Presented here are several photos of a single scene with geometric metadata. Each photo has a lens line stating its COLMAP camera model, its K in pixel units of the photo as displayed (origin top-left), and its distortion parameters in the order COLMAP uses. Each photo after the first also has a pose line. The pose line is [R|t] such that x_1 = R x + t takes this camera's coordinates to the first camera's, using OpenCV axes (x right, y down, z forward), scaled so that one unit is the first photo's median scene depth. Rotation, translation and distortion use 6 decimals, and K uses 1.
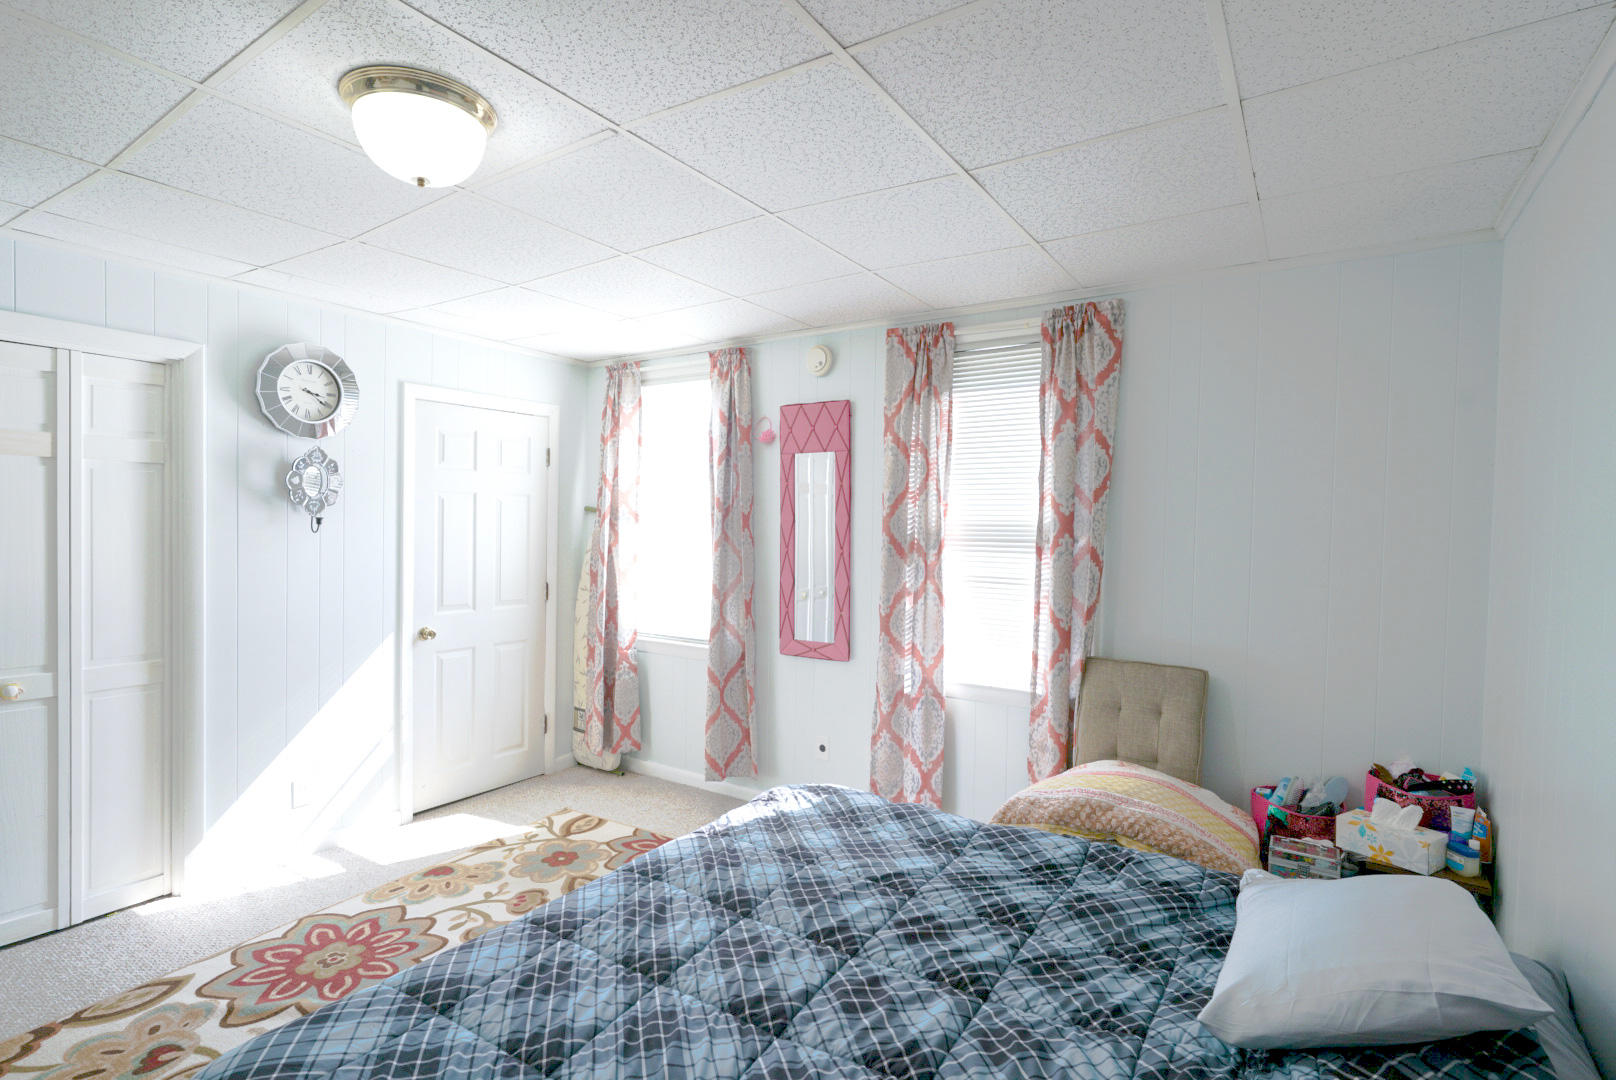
lens RADIAL K [[784.7, 0, 799.5], [0, 784.7, 537.3], [0, 0, 1]] dist [-0.004475, 0.000055]
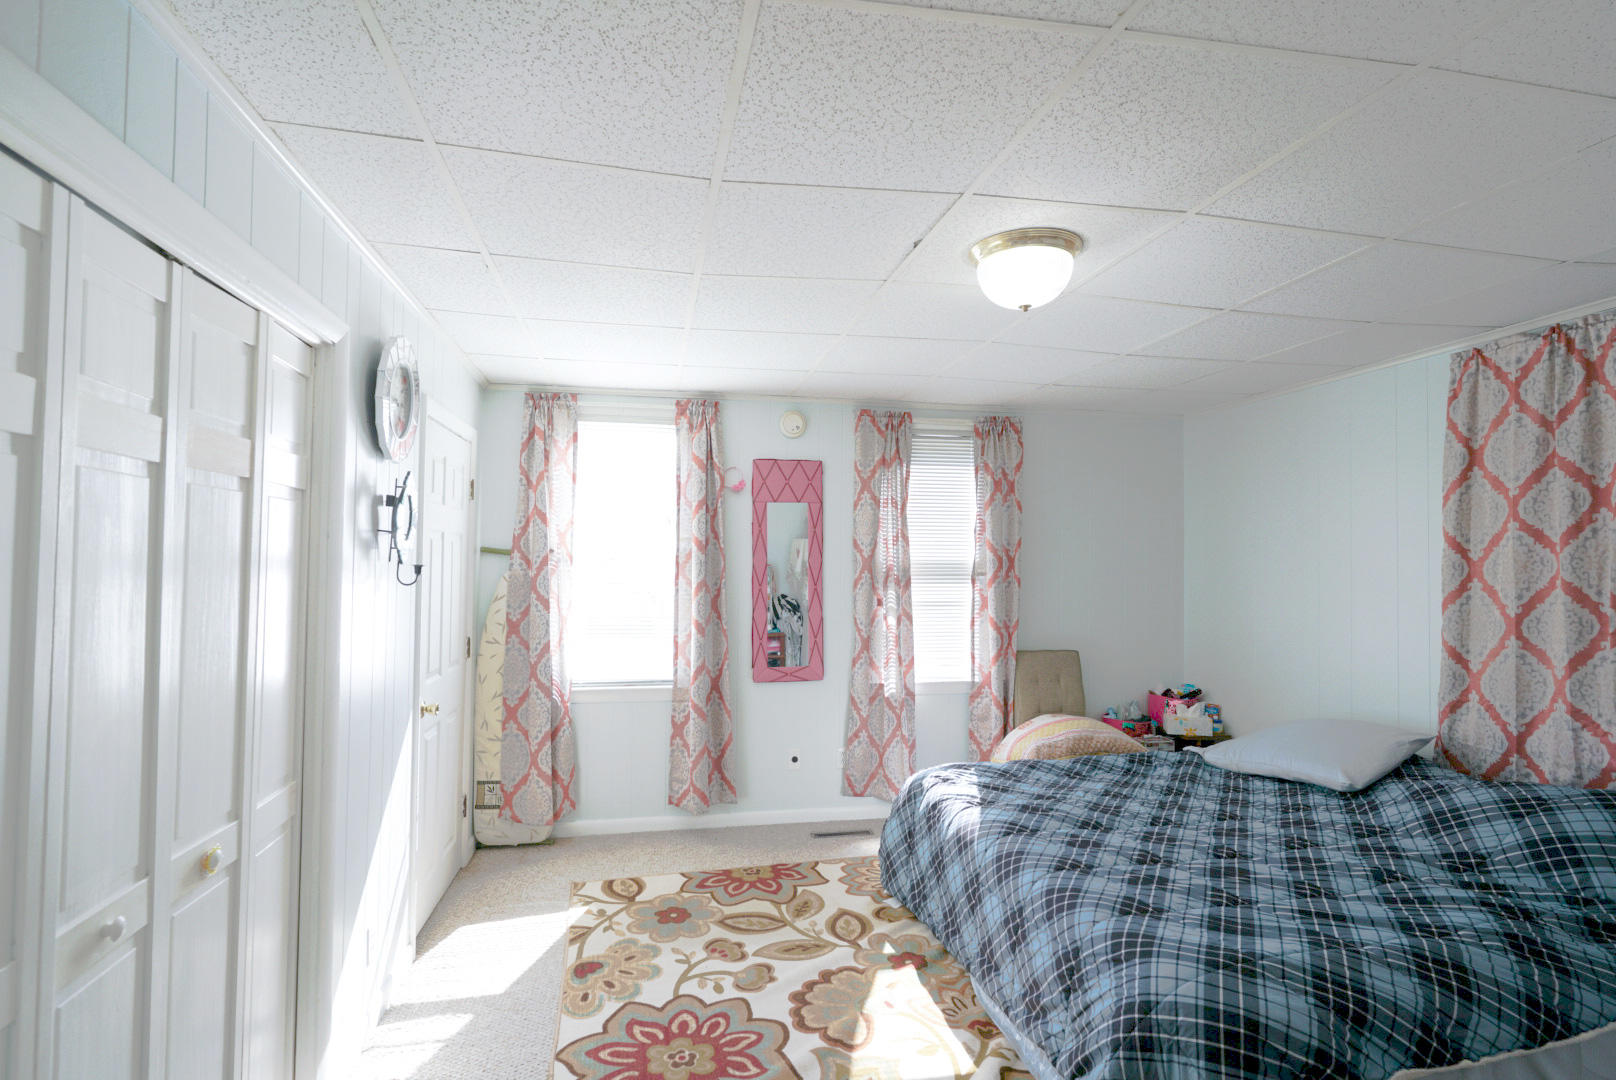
lens RADIAL K [[784.7, 0, 799.5], [0, 784.7, 537.3], [0, 0, 1]] dist [-0.004475, 0.000055]
pose [[0.712575, 0.010324, 0.701520, -0.859696], [0.018596, 0.999262, -0.033596, -0.019472], [-0.701349, 0.036985, 0.711857, 0.183643]]
